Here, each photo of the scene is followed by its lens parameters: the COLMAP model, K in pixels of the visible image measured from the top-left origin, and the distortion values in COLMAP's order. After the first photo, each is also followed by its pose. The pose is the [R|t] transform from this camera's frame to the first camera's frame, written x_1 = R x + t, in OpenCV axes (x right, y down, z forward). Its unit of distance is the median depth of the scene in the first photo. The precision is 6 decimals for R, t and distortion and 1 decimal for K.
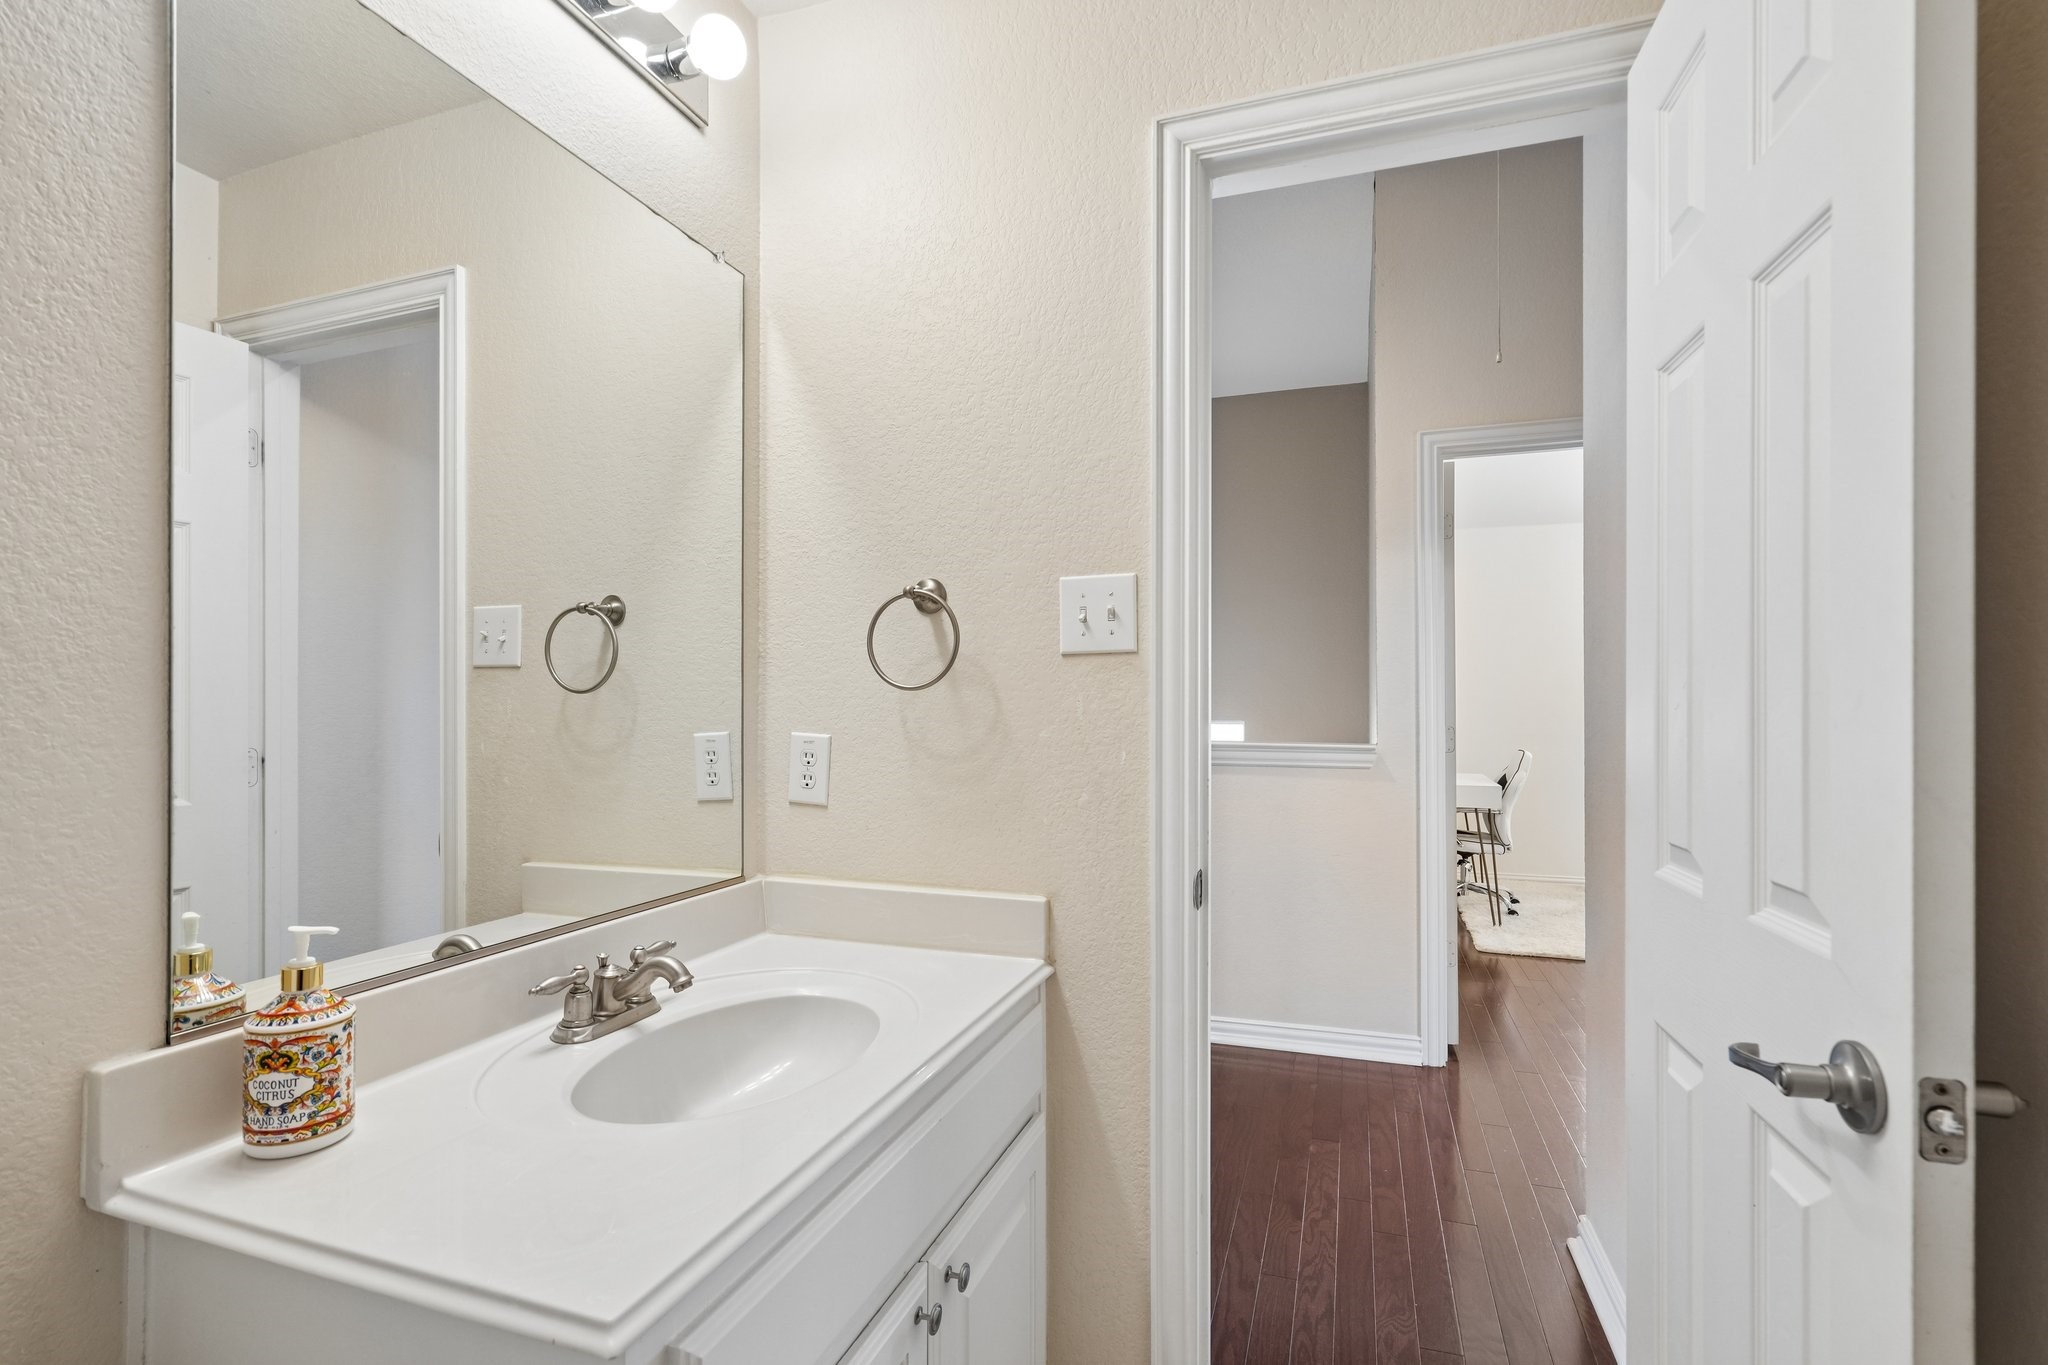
lens RADIAL K [[929.1, 0, 1024.3], [0, 929.1, 695.8], [0, 0, 1]] dist [-0.005225, 0.003464]
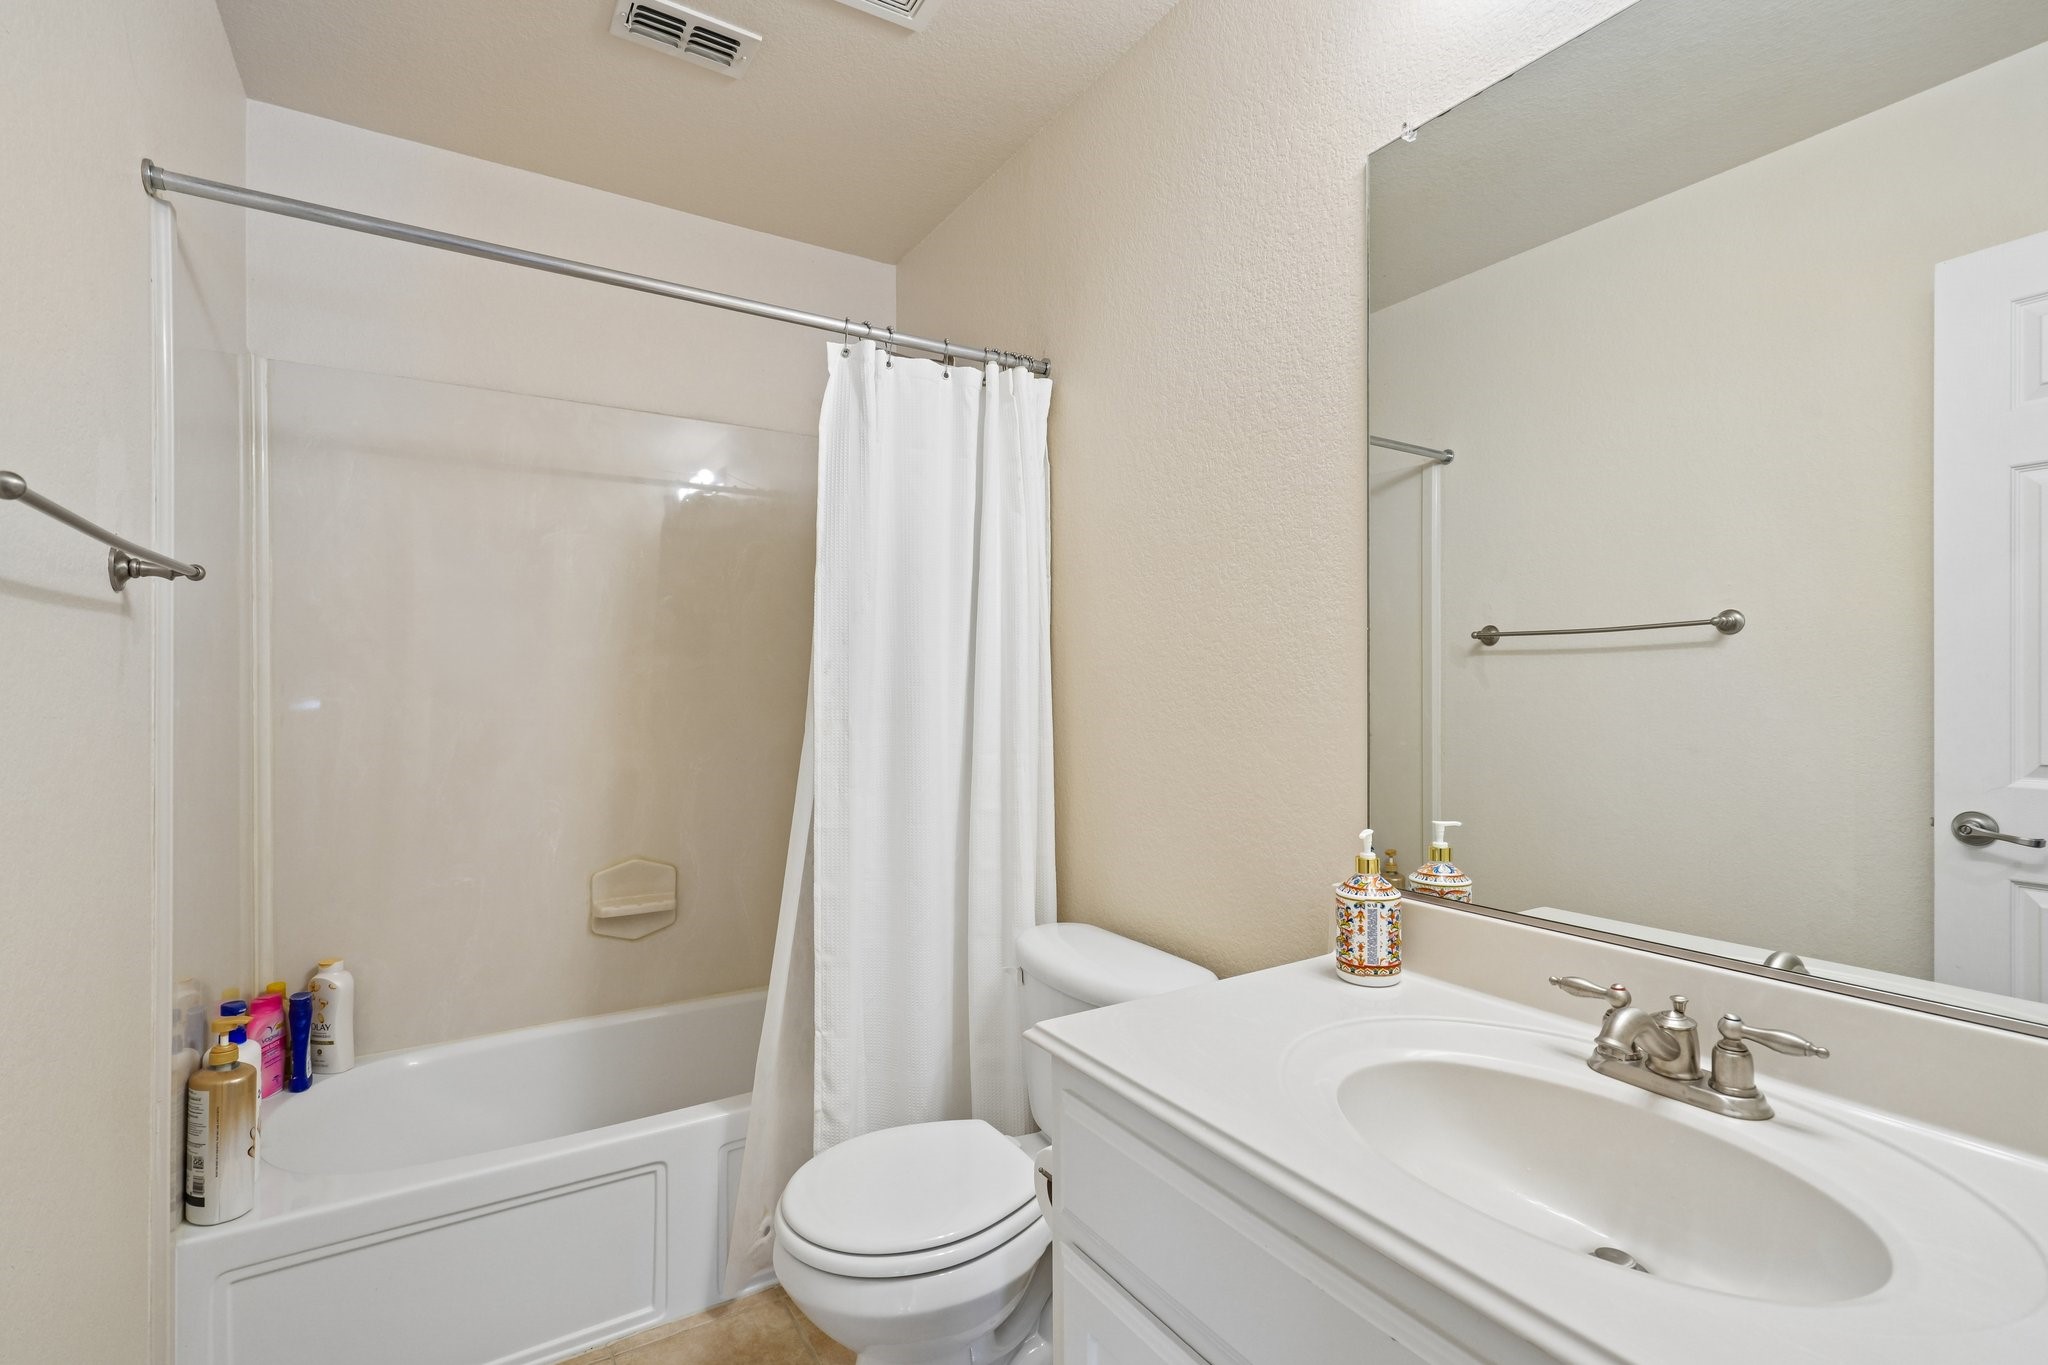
lens RADIAL K [[929.1, 0, 1023.4], [0, 929.1, 684.5], [0, 0, 1]] dist [-0.005225, 0.003464]
pose [[-0.624864, 0.004204, -0.780722, 0.648400], [0.010844, 0.999936, -0.003295, 0.017741], [0.780658, -0.010525, -0.624869, 1.401108]]
